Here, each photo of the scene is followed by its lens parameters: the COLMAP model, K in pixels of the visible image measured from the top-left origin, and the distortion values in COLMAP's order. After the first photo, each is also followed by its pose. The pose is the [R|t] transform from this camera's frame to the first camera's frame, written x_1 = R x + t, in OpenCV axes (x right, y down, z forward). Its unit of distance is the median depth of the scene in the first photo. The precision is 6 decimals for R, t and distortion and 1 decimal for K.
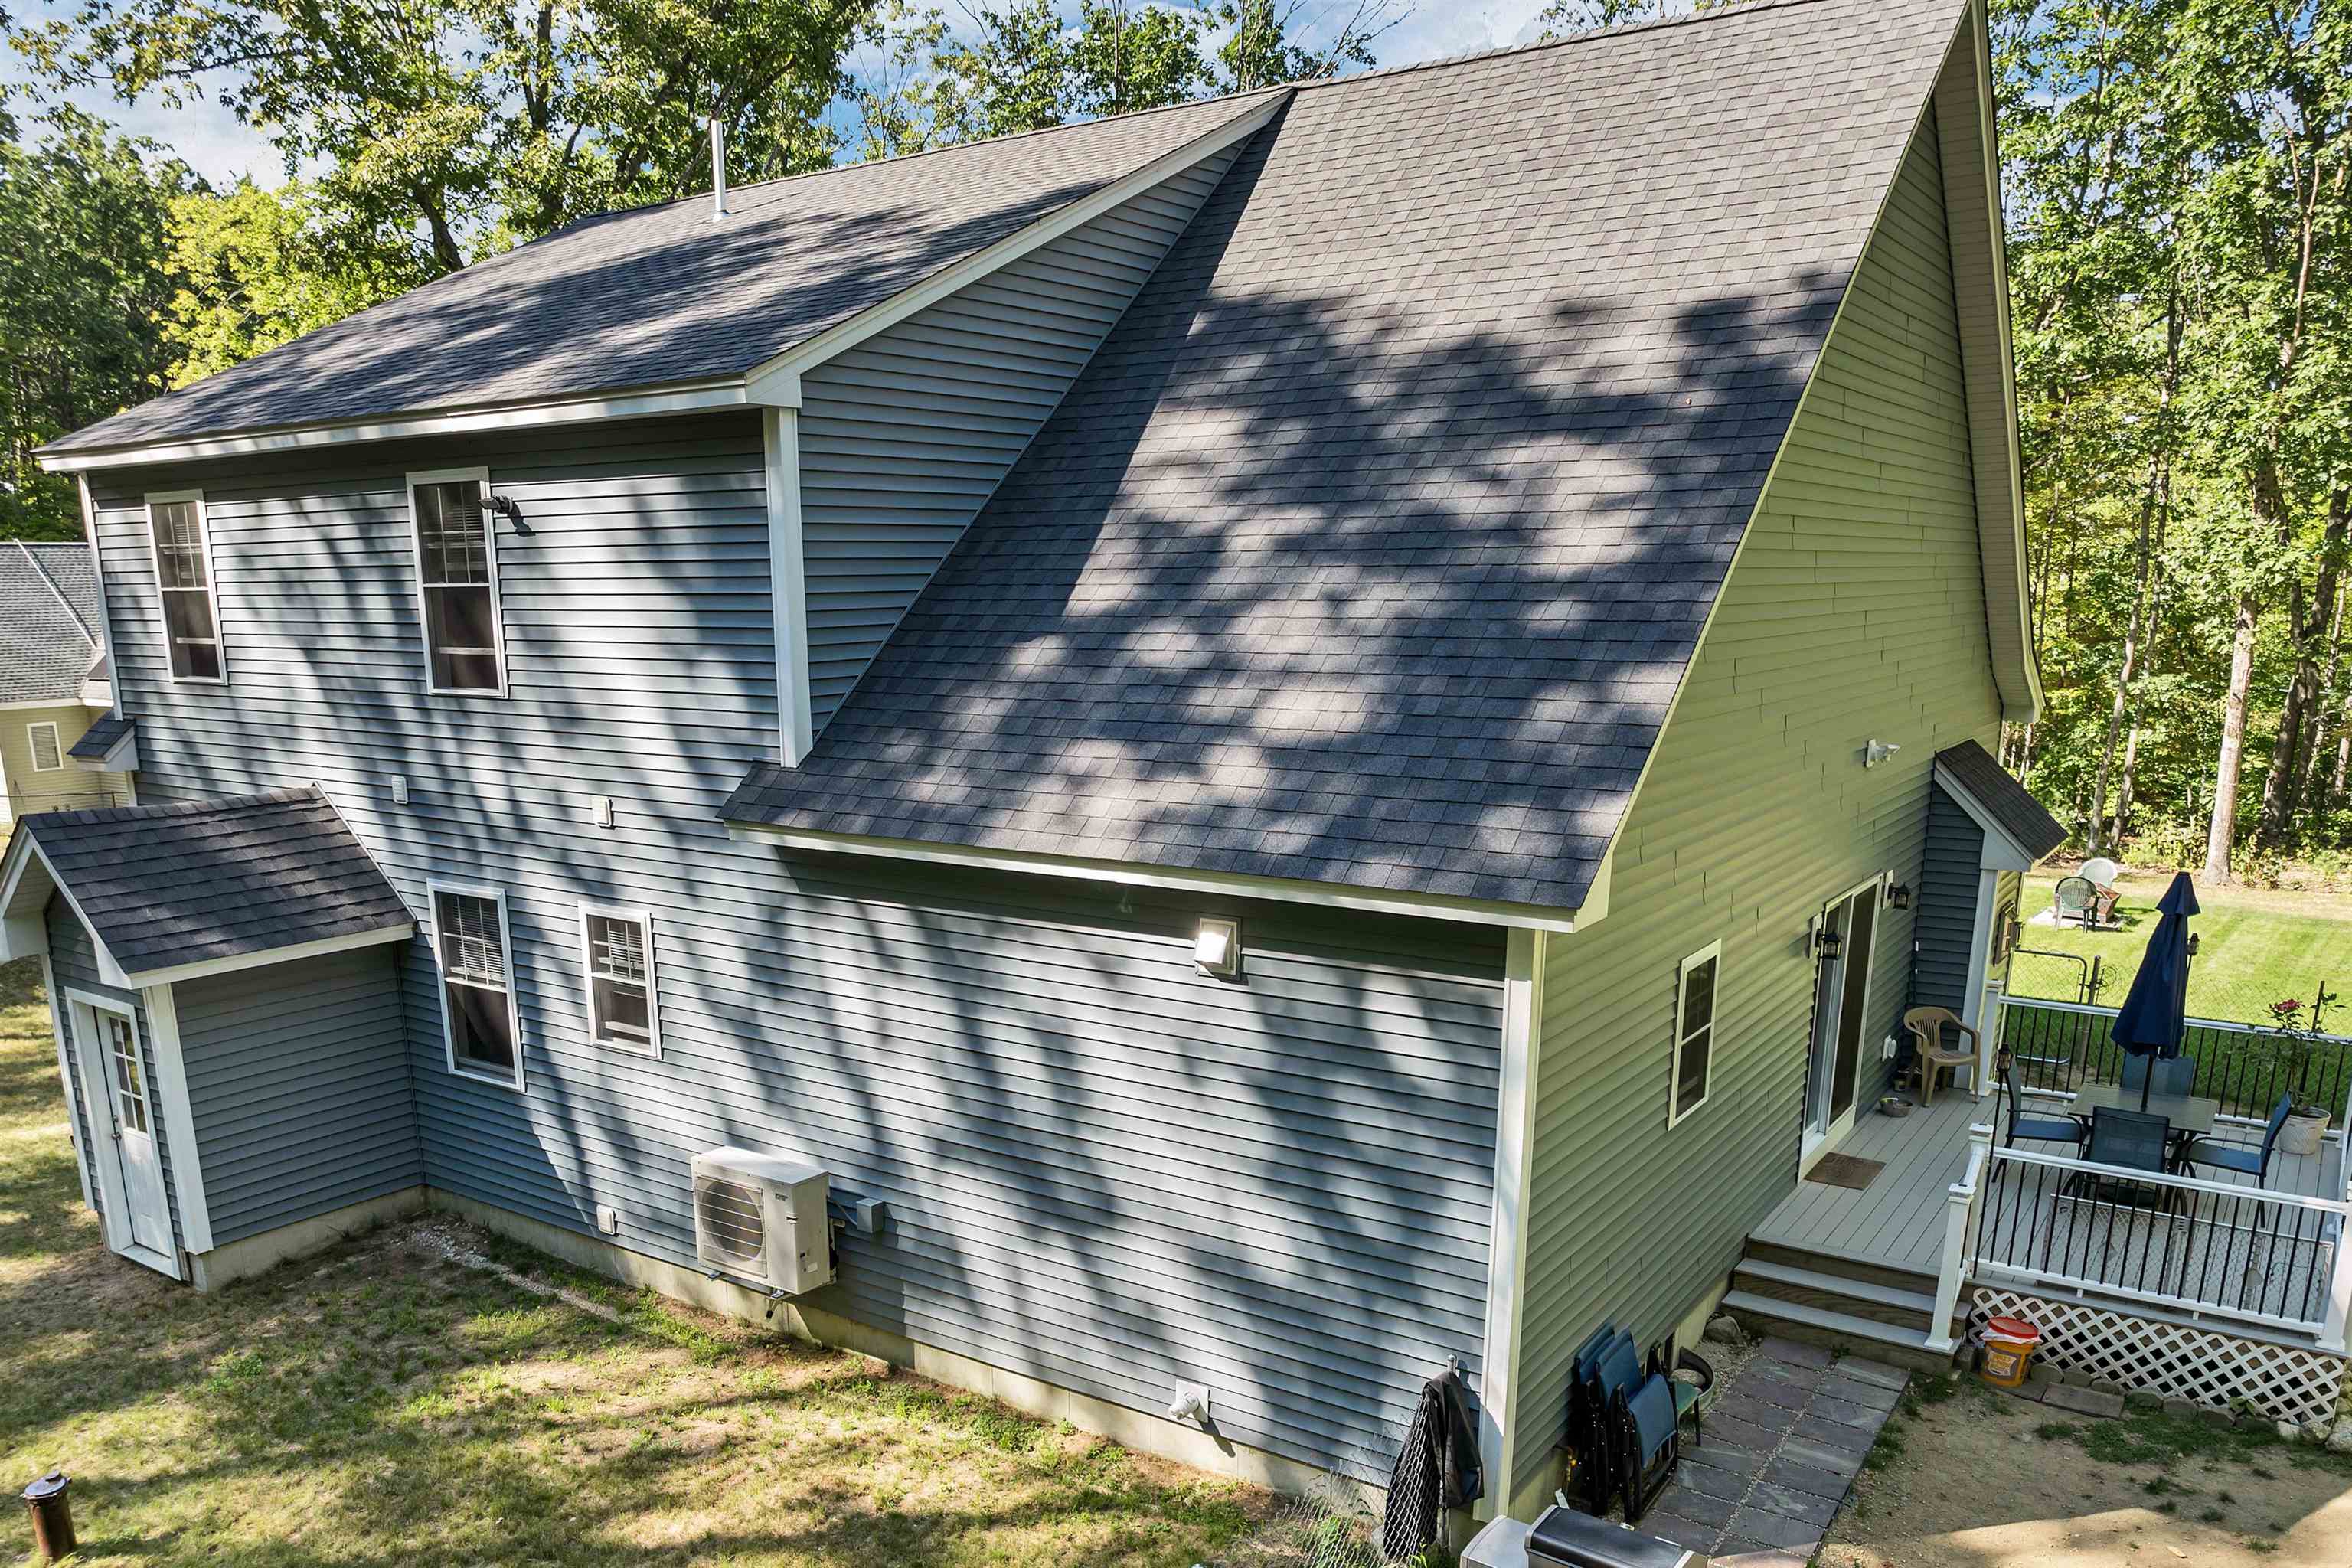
lens RADIAL K [[1750.2, 0, 1146.2], [0, 1750.2, 1025.3], [0, 0, 1]] dist [-0.029637, 0.002635]
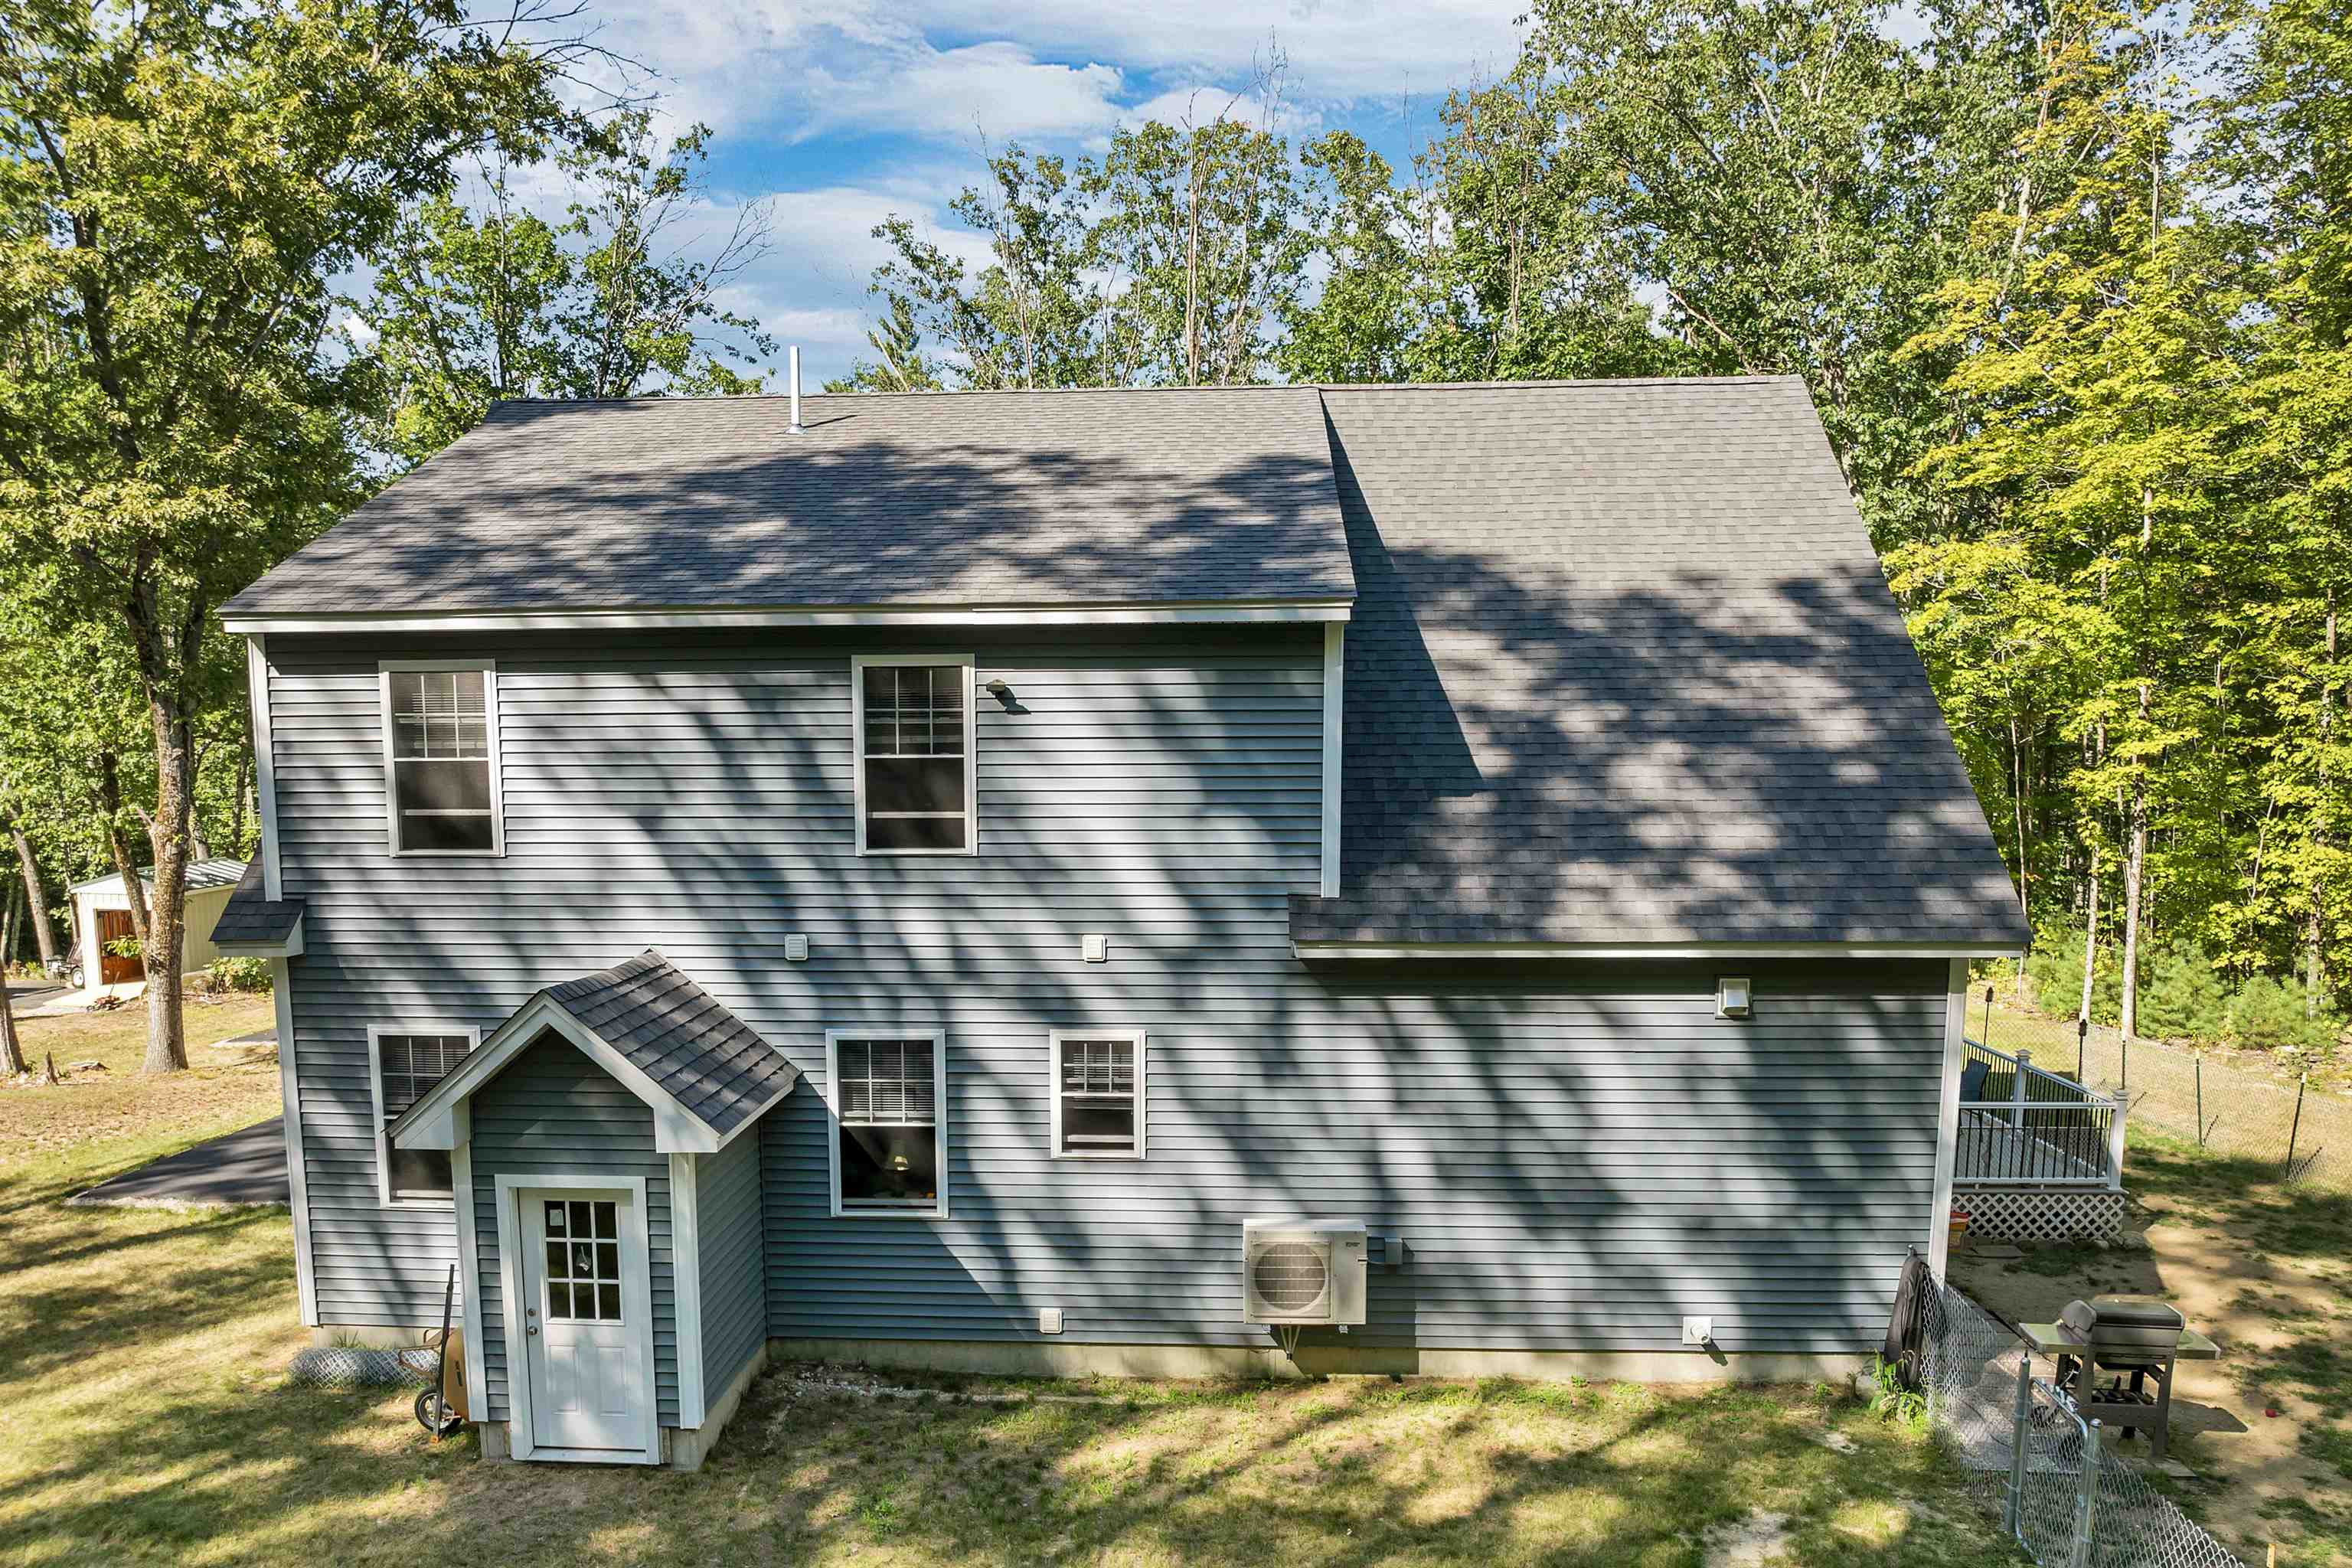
lens RADIAL K [[1705.0, 0, 1172.8], [0, 1705.0, 964.4], [0, 0, 1]] dist [0.002899, -0.002760]
pose [[0.850417, -0.066042, 0.521948, -0.837563], [0.131950, 0.987155, -0.090082, -0.002829], [-0.509294, 0.145478, 0.848207, 0.014367]]
